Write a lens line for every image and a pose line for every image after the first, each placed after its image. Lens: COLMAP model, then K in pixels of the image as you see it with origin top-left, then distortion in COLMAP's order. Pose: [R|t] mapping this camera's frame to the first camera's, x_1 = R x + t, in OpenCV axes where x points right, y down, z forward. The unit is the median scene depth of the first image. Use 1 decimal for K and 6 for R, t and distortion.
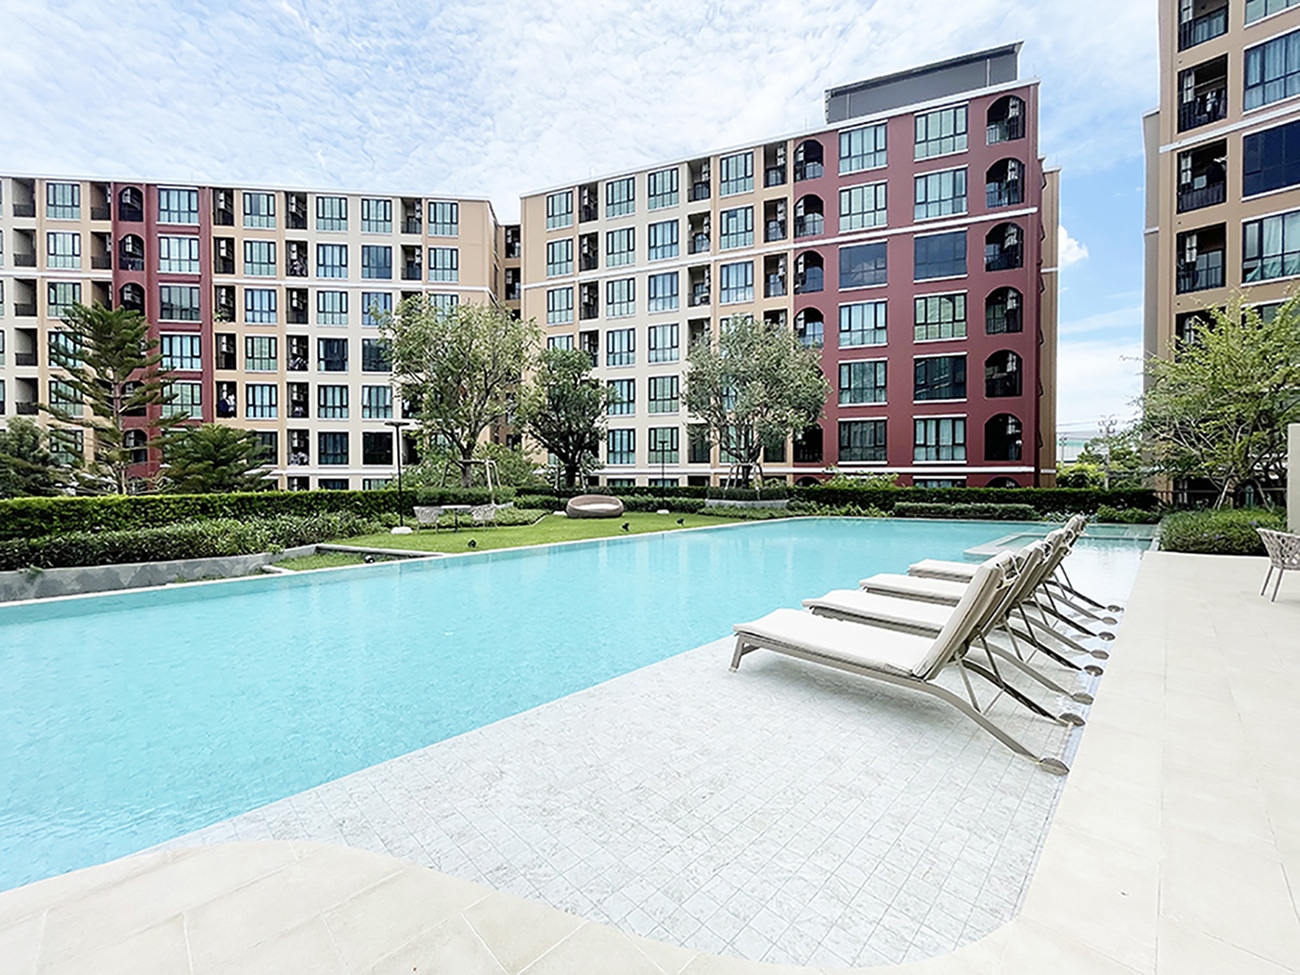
lens RADIAL K [[539.2, 0, 675.4], [0, 539.2, 492.5], [0, 0, 1]] dist [-0.013127, 0.000101]
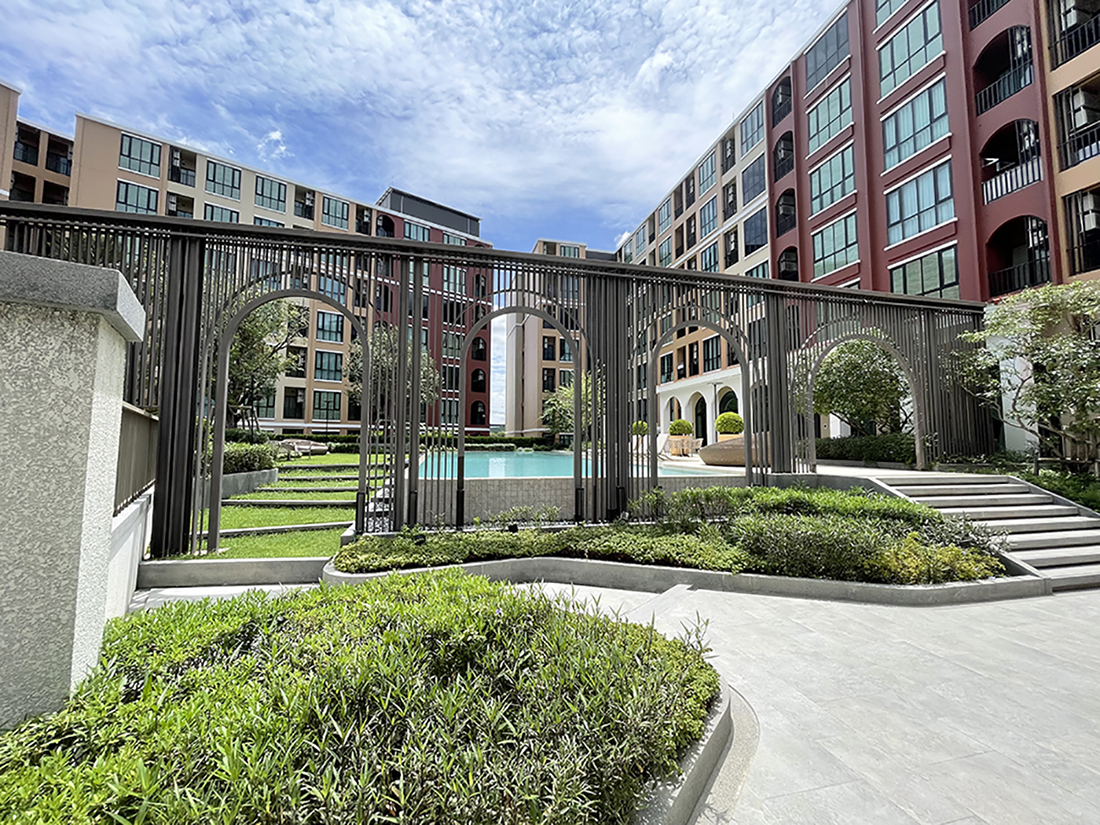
lens RADIAL K [[447.7, 0, 547.3], [0, 447.7, 409.4], [0, 0, 1]] dist [0.002014, -0.000527]
pose [[0.519838, 0.062172, 0.852000, -0.627648], [0.013294, 0.996639, -0.080838, 0.018865], [-0.854162, 0.053349, 0.517264, -0.050875]]
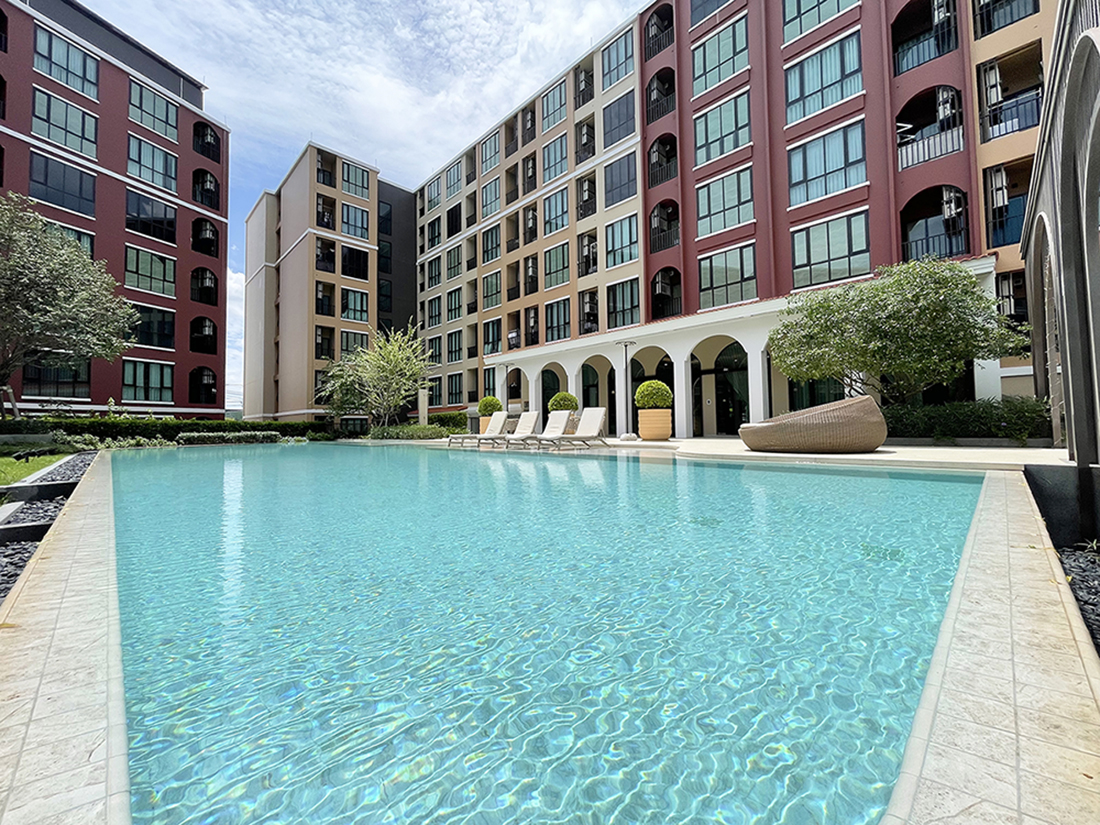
lens RADIAL K [[444.3, 0, 550.0], [0, 444.3, 412.5], [0, 0, 1]] dist [-0.018152, 0.005938]
pose [[0.001856, 0.032122, 0.999482, -0.410496], [0.033086, 0.998935, -0.032166, 0.020648], [-0.999451, 0.033129, 0.000792, 0.183191]]
